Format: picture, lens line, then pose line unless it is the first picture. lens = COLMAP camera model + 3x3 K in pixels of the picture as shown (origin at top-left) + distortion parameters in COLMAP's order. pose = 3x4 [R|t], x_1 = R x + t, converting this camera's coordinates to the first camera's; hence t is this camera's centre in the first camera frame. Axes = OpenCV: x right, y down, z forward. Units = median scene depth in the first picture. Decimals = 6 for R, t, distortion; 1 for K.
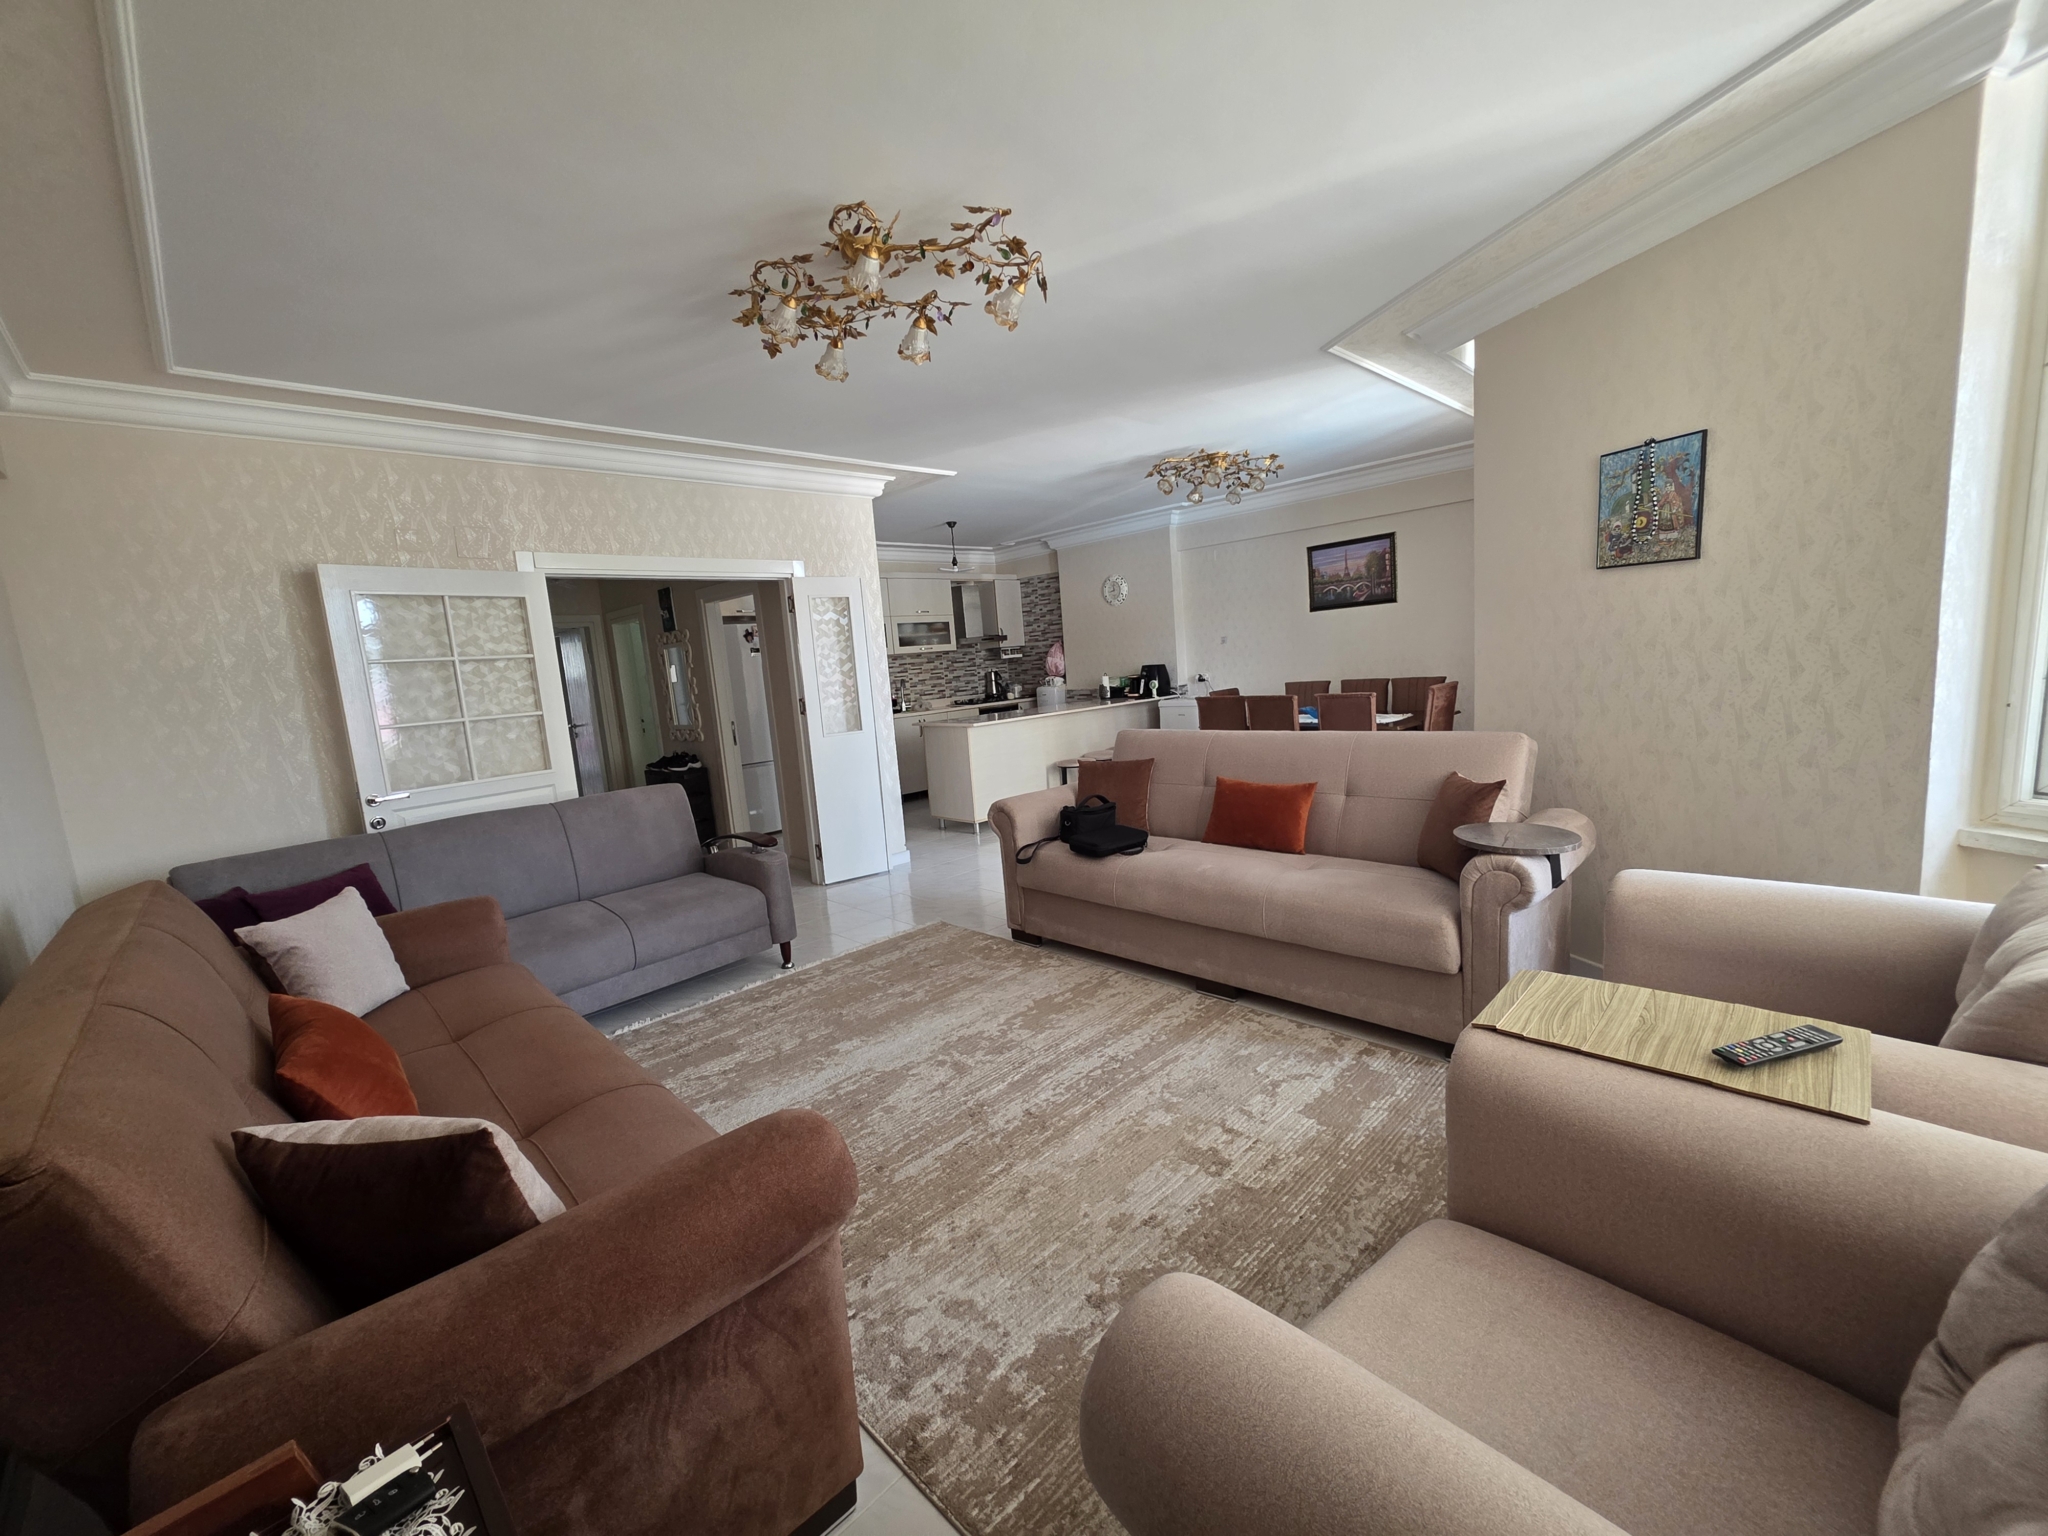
lens RADIAL K [[815.8, 0, 1034.5], [0, 815.8, 772.8], [0, 0, 1]] dist [0.003974, -0.001909]
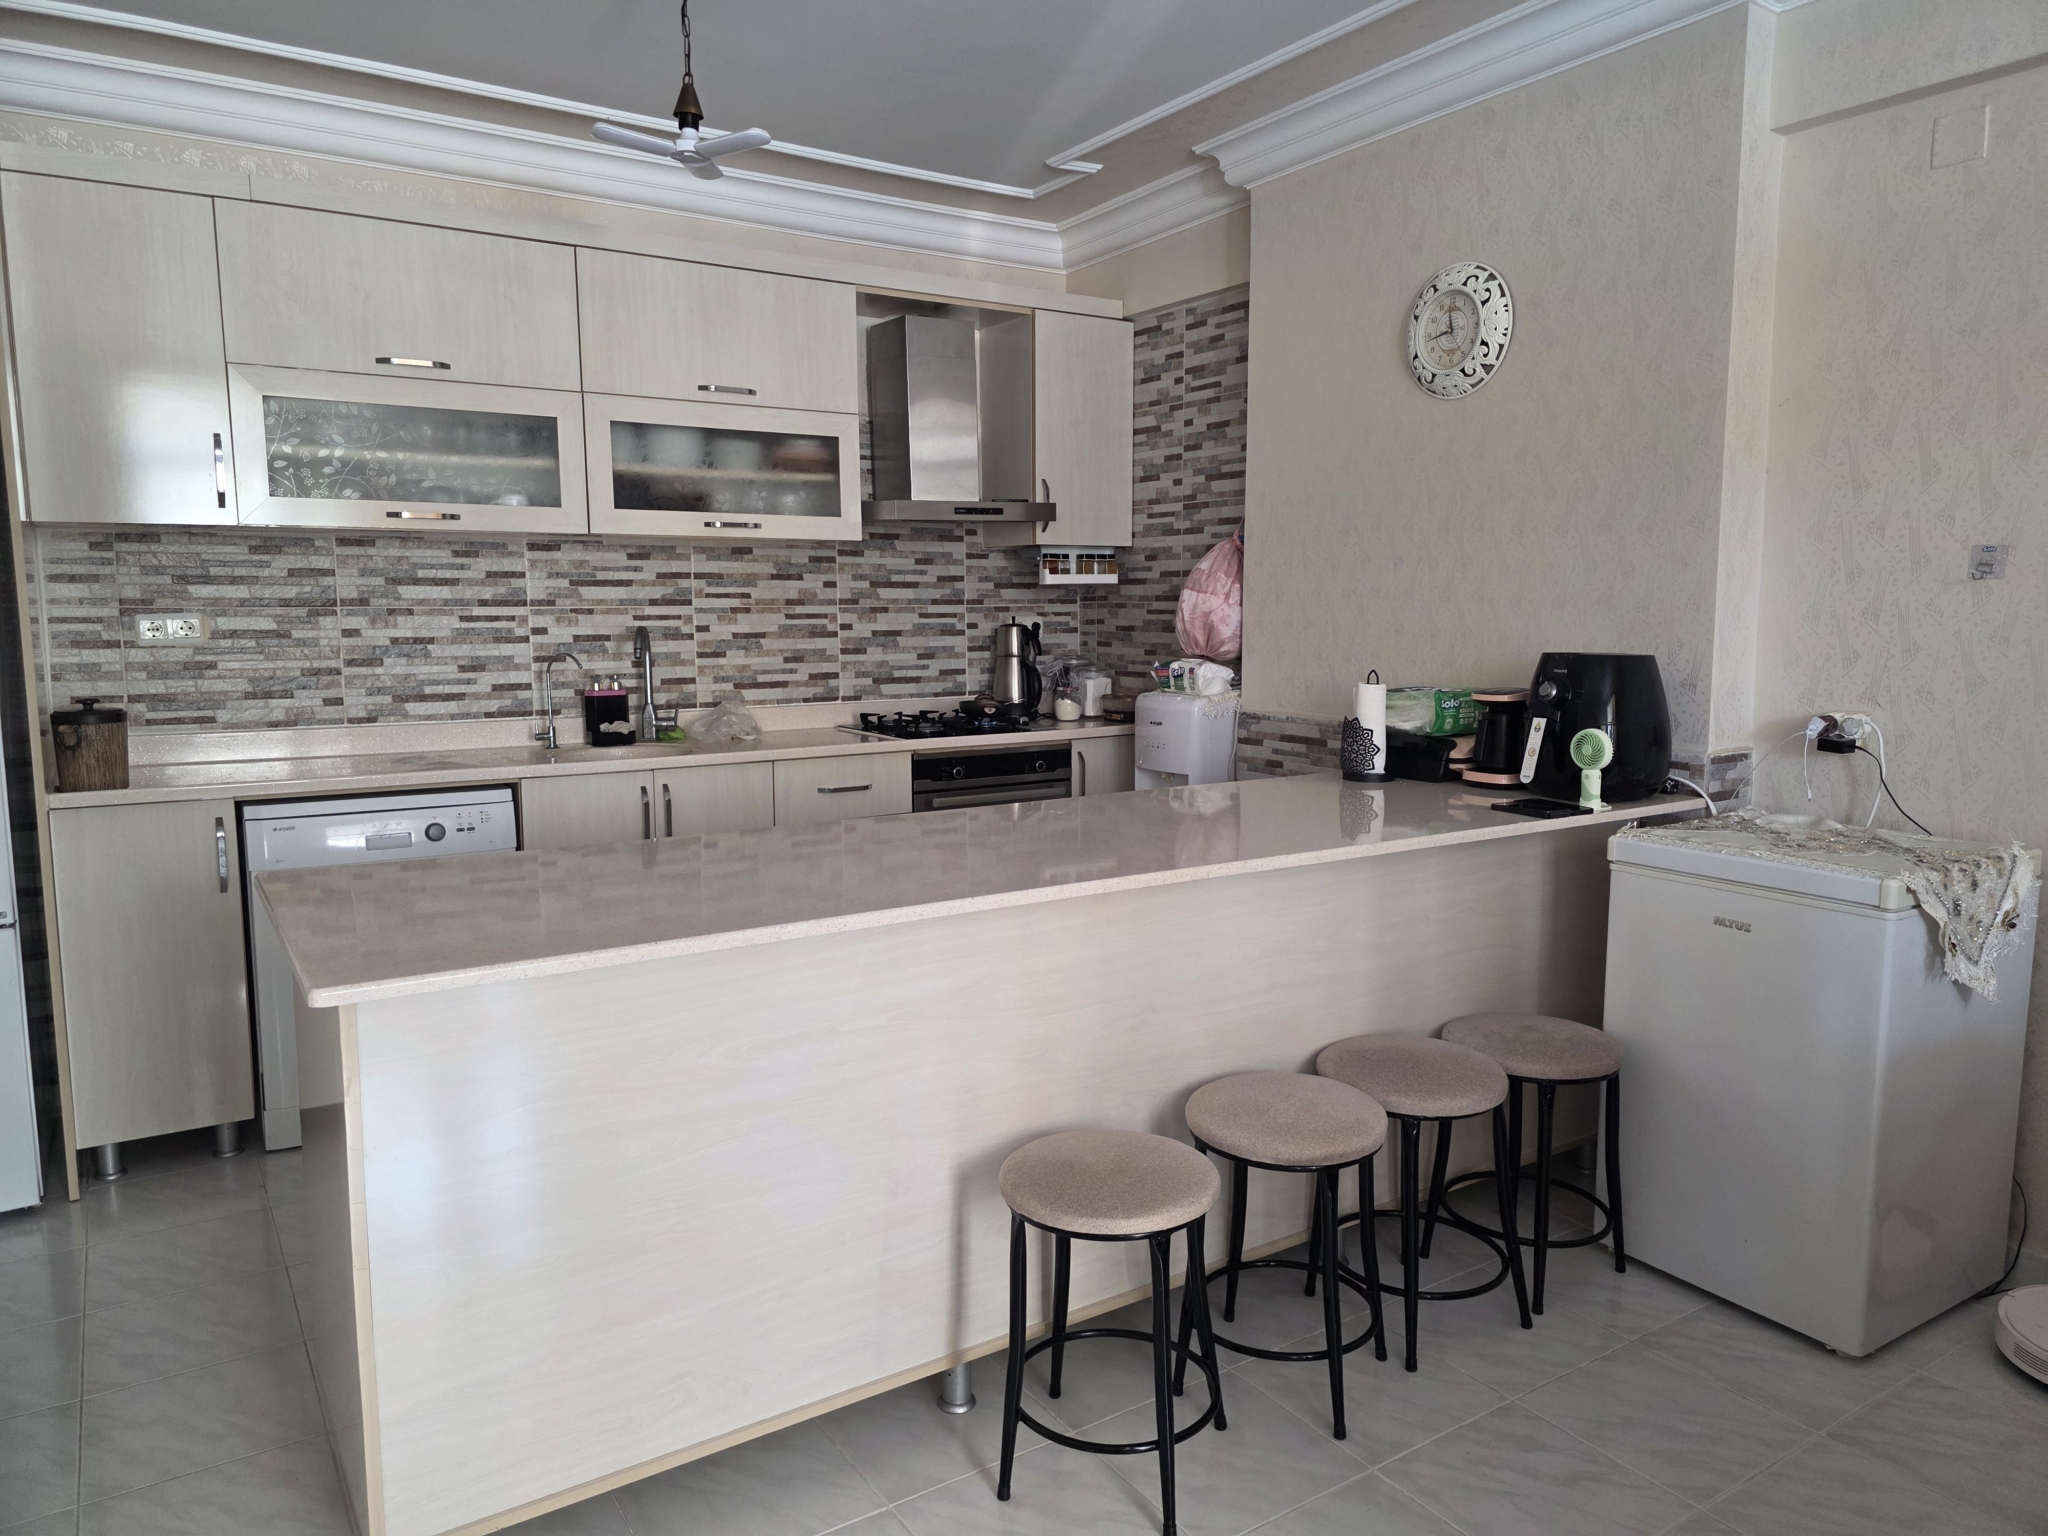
lens RADIAL K [[1367.3, 0, 1050.1], [0, 1367.3, 774.1], [0, 0, 1]] dist [0.062412, -0.056915]
pose [[0.977207, 0.098997, -0.187793, 0.067769], [-0.100270, 0.994957, 0.002736, -0.078185], [0.187117, 0.016156, 0.982205, 0.550570]]
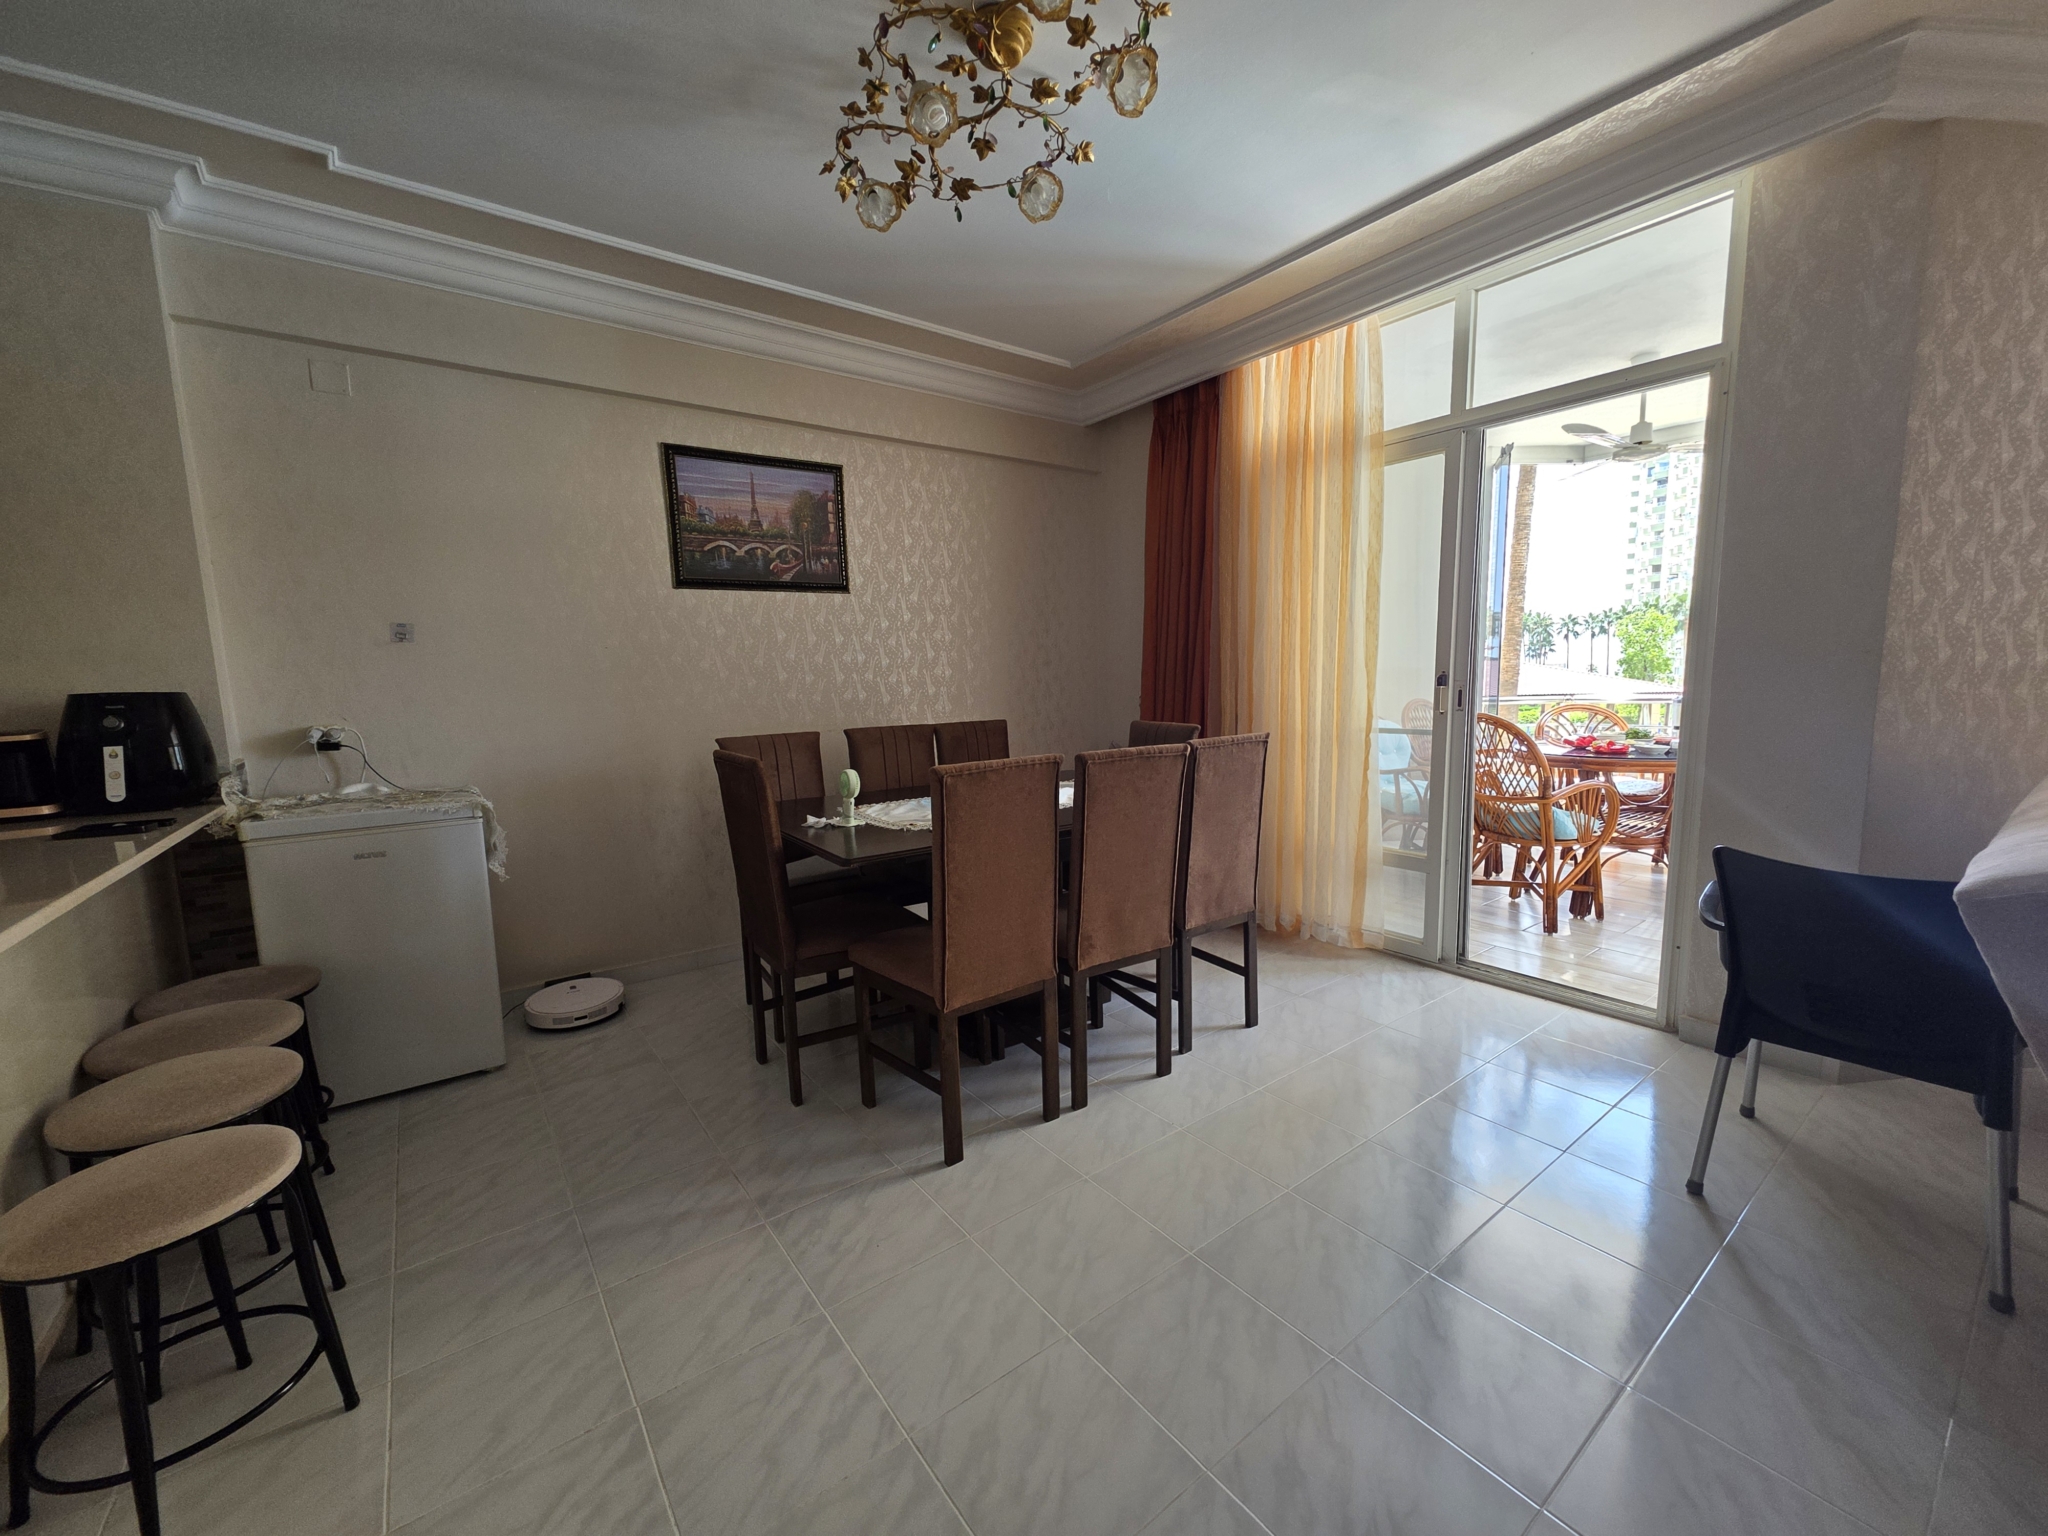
lens RADIAL K [[815.8, 0, 1034.5], [0, 815.8, 772.8], [0, 0, 1]] dist [0.003974, -0.001909]
pose [[0.148217, -0.048272, 0.987776, -0.071849], [0.149406, 0.988437, 0.025886, -0.061877], [-0.977604, 0.143743, 0.153716, 0.604564]]
